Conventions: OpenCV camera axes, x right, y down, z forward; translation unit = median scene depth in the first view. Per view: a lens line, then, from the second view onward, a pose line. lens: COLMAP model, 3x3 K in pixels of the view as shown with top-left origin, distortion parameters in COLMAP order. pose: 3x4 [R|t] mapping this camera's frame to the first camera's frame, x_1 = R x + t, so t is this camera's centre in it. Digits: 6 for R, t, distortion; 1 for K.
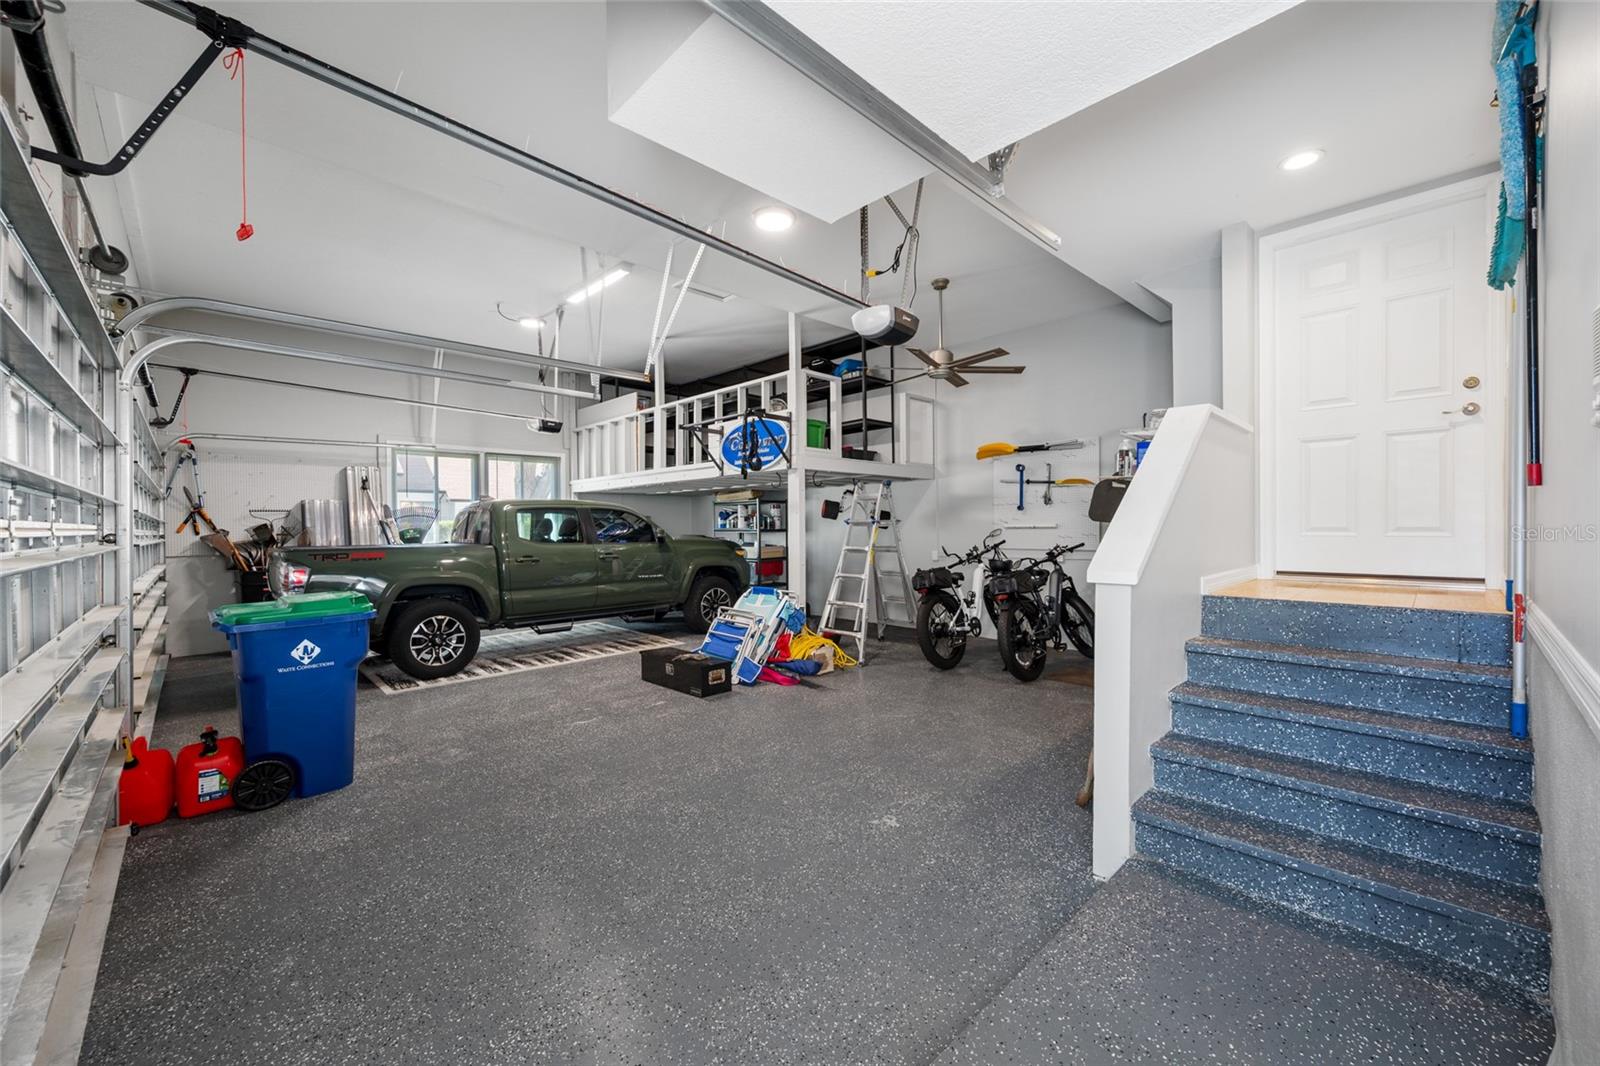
lens RADIAL K [[637.4, 0, 795.3], [0, 637.4, 529.1], [0, 0, 1]] dist [0.001881, -0.000175]
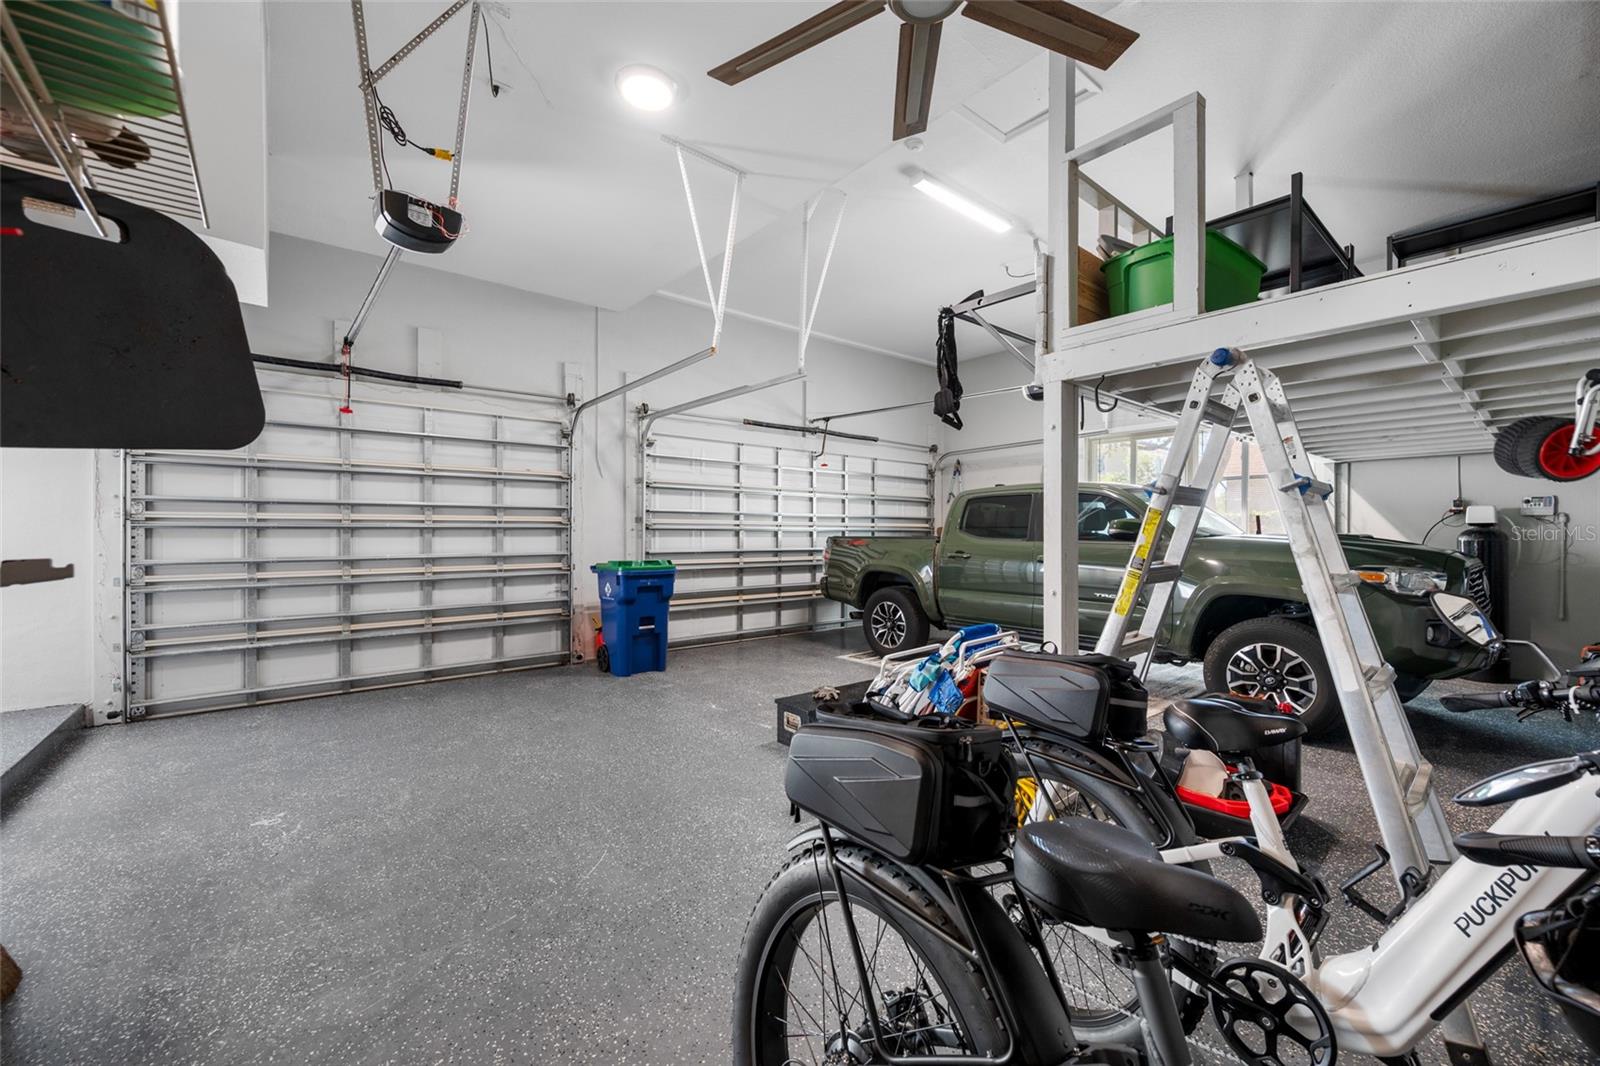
lens RADIAL K [[637.4, 0, 796.8], [0, 637.4, 530.4], [0, 0, 1]] dist [0.001881, -0.000175]
pose [[-0.082574, 0.008178, -0.996551, 0.791666], [-0.006460, 0.999941, 0.008741, 0.014191], [0.996564, 0.007160, -0.082516, 1.443316]]
